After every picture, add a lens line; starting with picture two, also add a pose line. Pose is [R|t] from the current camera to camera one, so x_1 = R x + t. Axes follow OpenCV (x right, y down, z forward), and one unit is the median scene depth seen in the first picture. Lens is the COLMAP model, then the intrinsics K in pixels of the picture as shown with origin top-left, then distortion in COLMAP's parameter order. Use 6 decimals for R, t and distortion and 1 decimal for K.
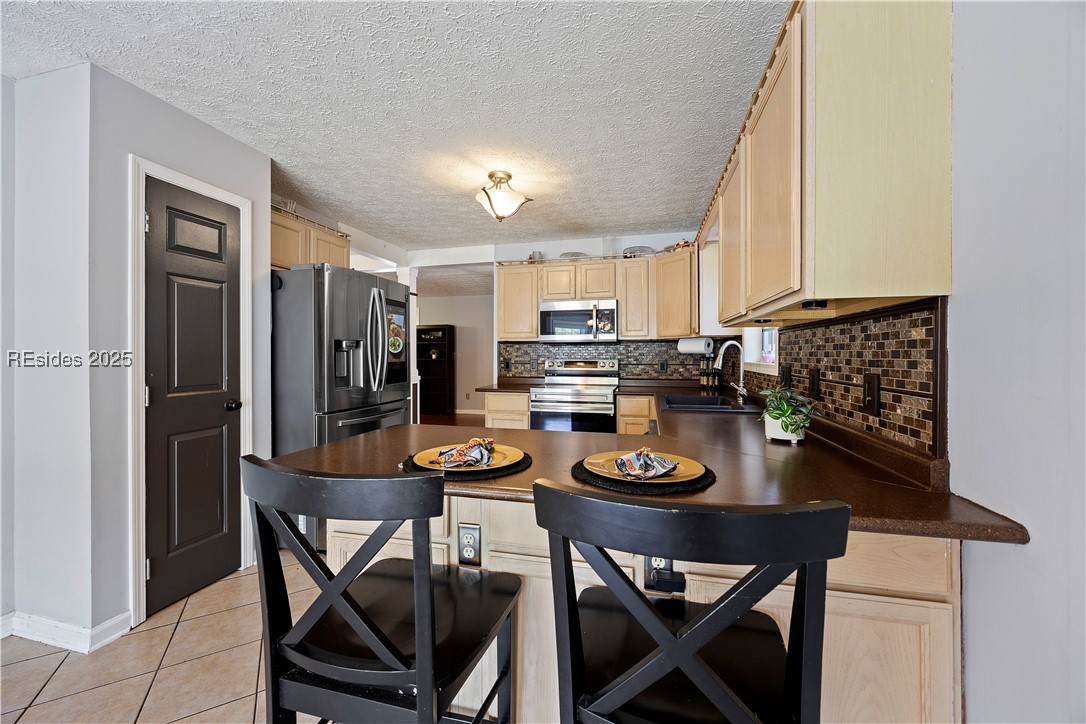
lens RADIAL K [[411.5, 0, 547.6], [0, 411.5, 353.7], [0, 0, 1]] dist [-0.009788, 0.000449]
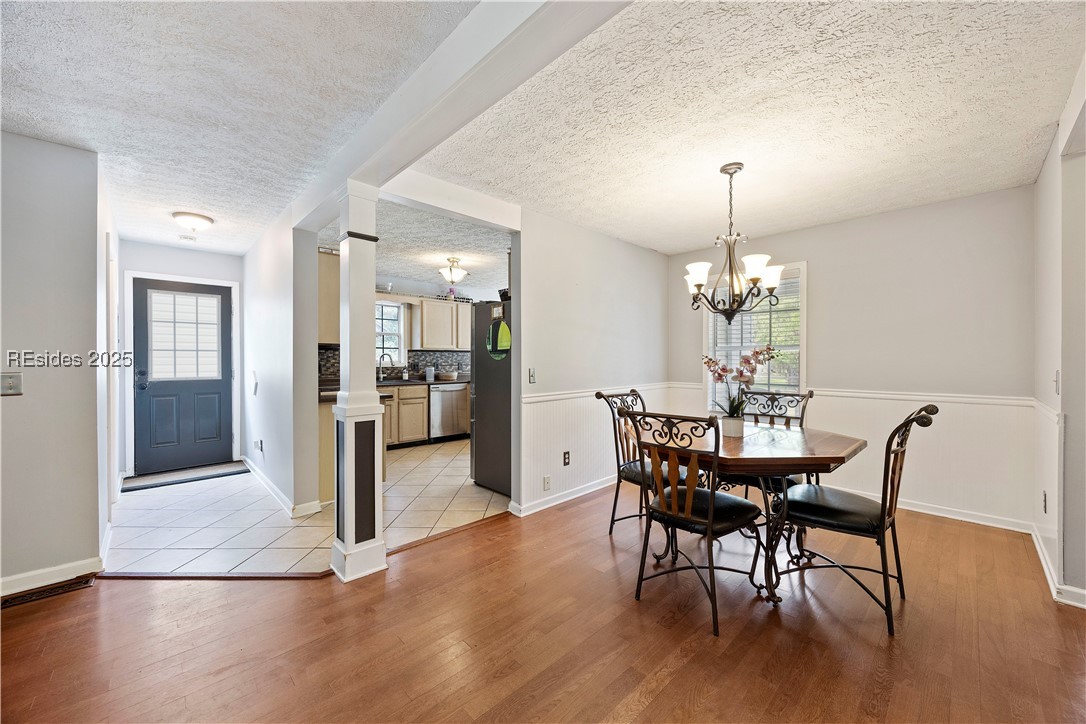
lens RADIAL K [[411.5, 0, 549.1], [0, 411.5, 364.0], [0, 0, 1]] dist [-0.009788, 0.000449]
pose [[-0.848064, -0.003043, 0.529885, -1.029882], [0.003381, 0.999932, 0.011153, 0.004457], [-0.529883, 0.011249, -0.847996, 1.664834]]
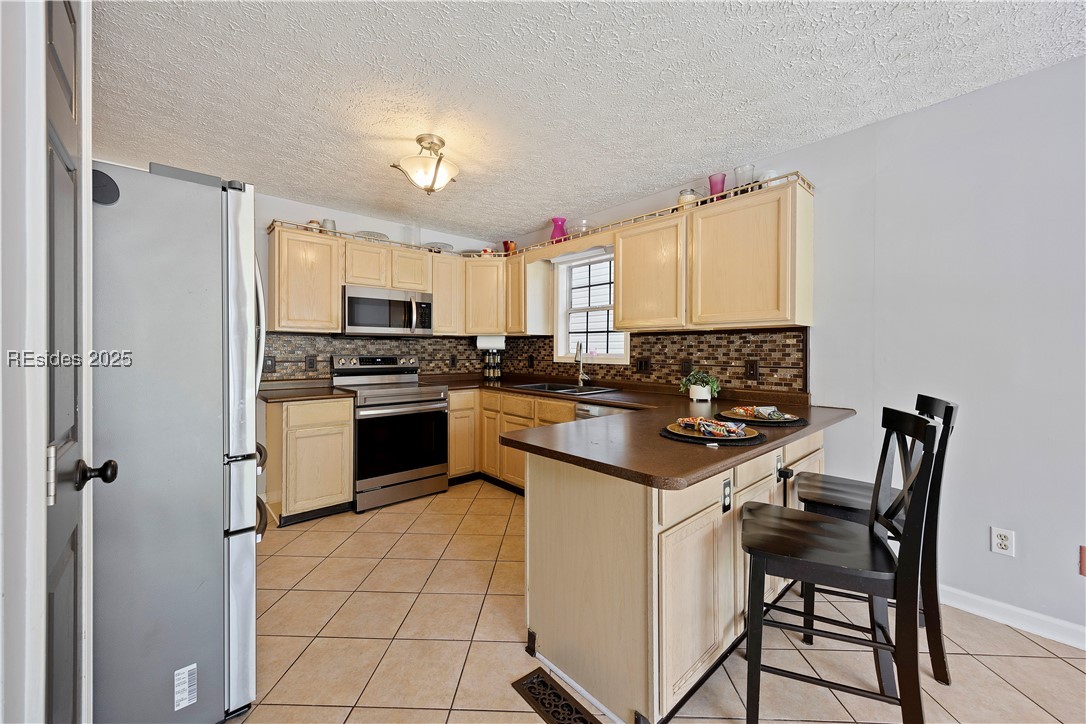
lens RADIAL K [[411.5, 0, 540.9], [0, 411.5, 354.8], [0, 0, 1]] dist [-0.009788, 0.000449]
pose [[0.561271, -0.007156, 0.827601, -0.502765], [-0.003589, 0.999932, 0.011079, 0.001575], [-0.827625, -0.009189, 0.561207, 0.238909]]
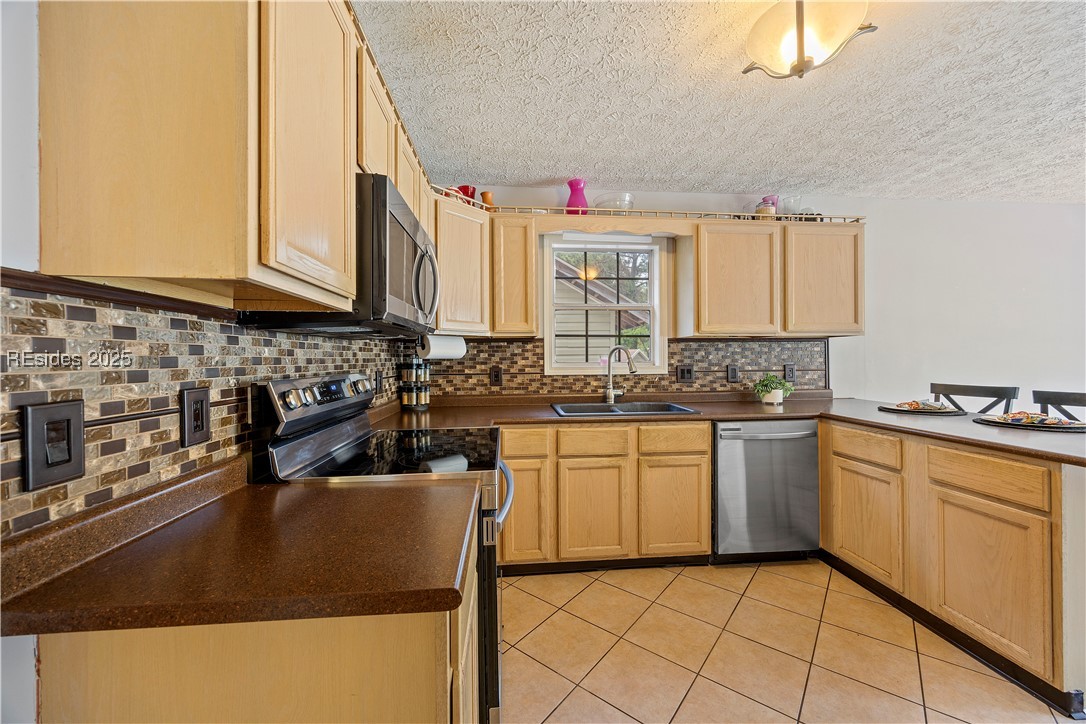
lens RADIAL K [[411.5, 0, 544.7], [0, 411.5, 361.5], [0, 0, 1]] dist [-0.009788, 0.000449]
pose [[-0.324672, -0.005268, 0.945812, -0.339151], [0.008130, 0.999932, 0.008360, -0.000048], [-0.945792, 0.010403, -0.324607, 1.043624]]
